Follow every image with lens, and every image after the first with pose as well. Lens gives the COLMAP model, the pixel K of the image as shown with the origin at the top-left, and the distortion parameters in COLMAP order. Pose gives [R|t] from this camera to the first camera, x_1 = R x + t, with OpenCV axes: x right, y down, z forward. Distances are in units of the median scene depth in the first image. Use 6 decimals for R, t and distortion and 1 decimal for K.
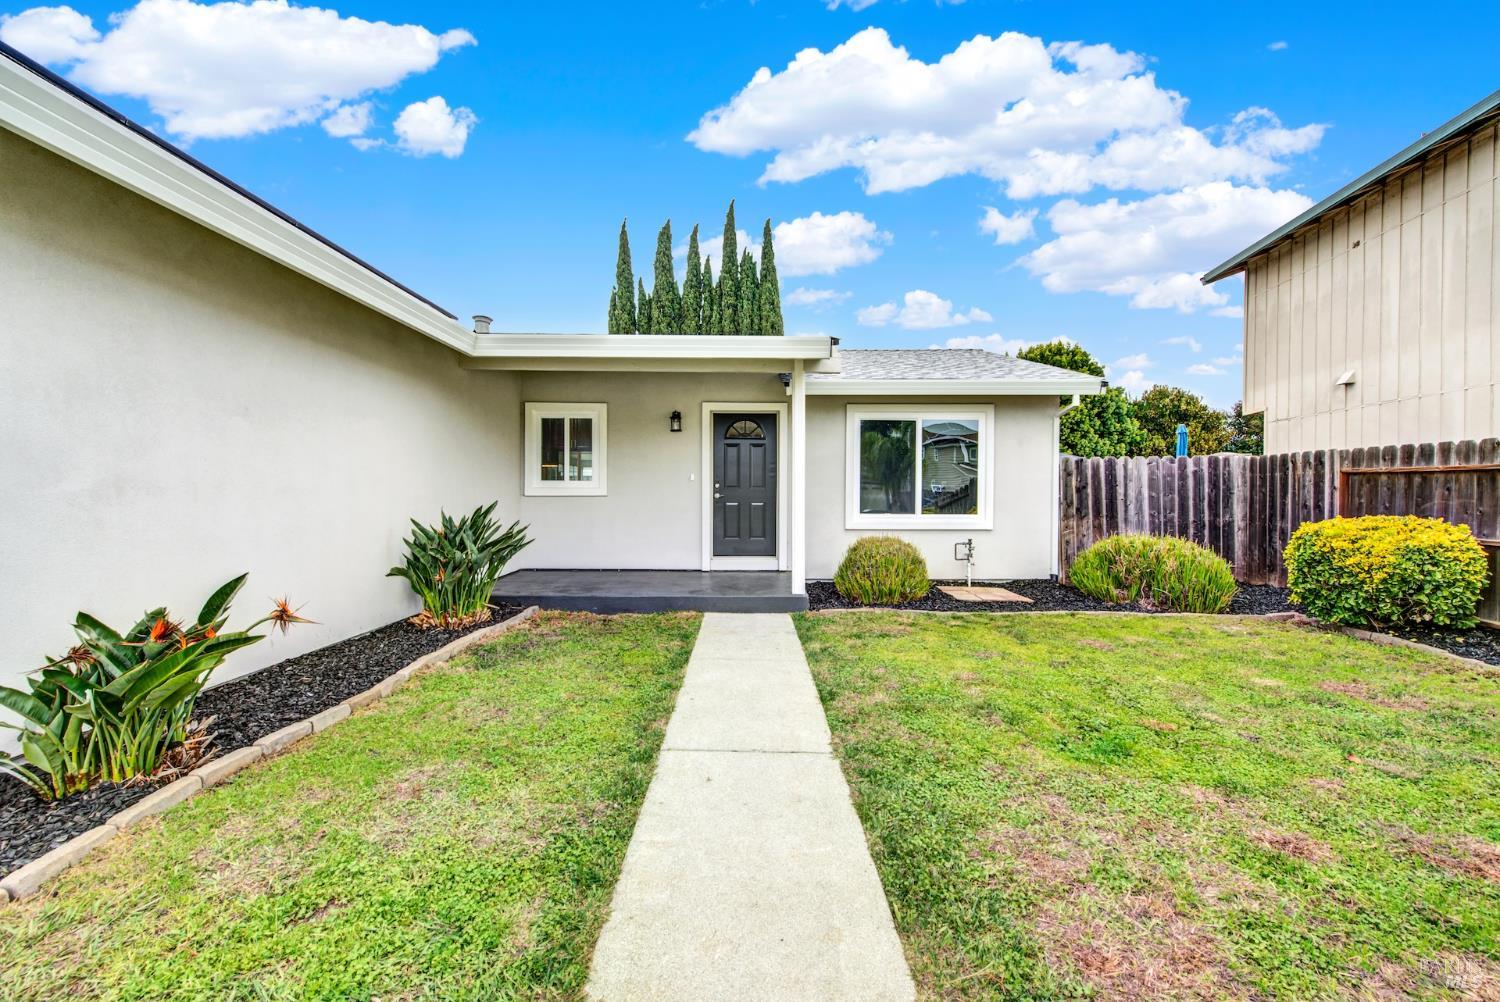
lens RADIAL K [[600.1, 0, 753.7], [0, 600.1, 498.1], [0, 0, 1]] dist [0.003508, -0.000943]
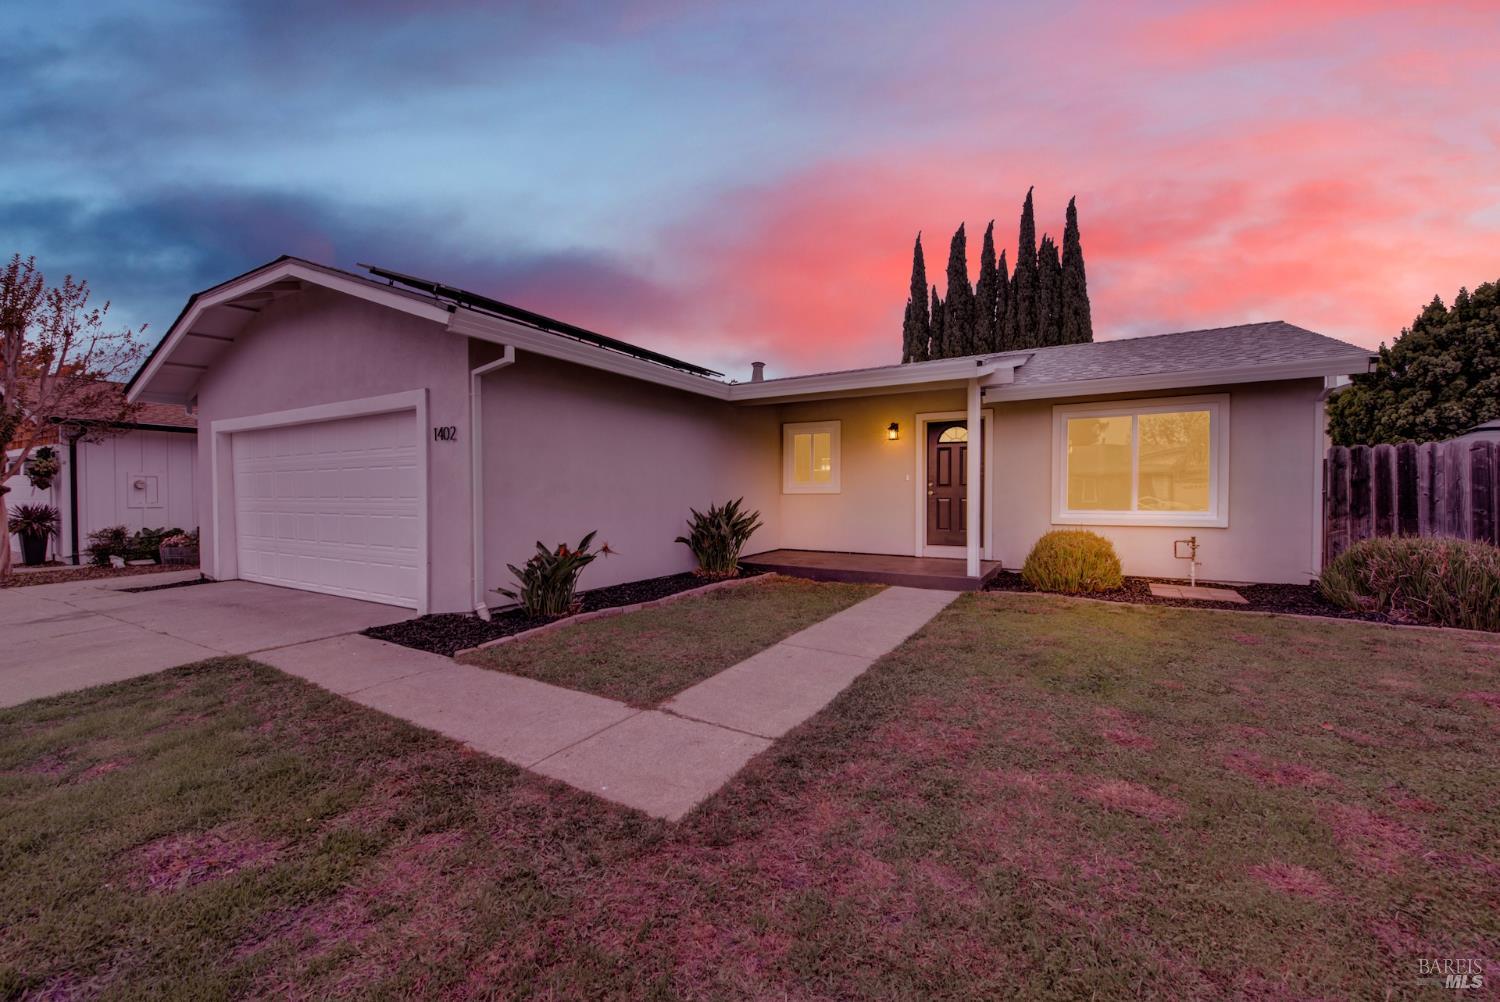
lens RADIAL K [[600.1, 0, 753.7], [0, 600.1, 498.1], [0, 0, 1]] dist [0.003508, -0.000943]
pose [[0.858891, -0.001156, -0.512157, 0.248542], [0.001014, 0.999999, -0.000556, 0.006605], [0.512157, -0.000042, 0.858892, -0.180277]]
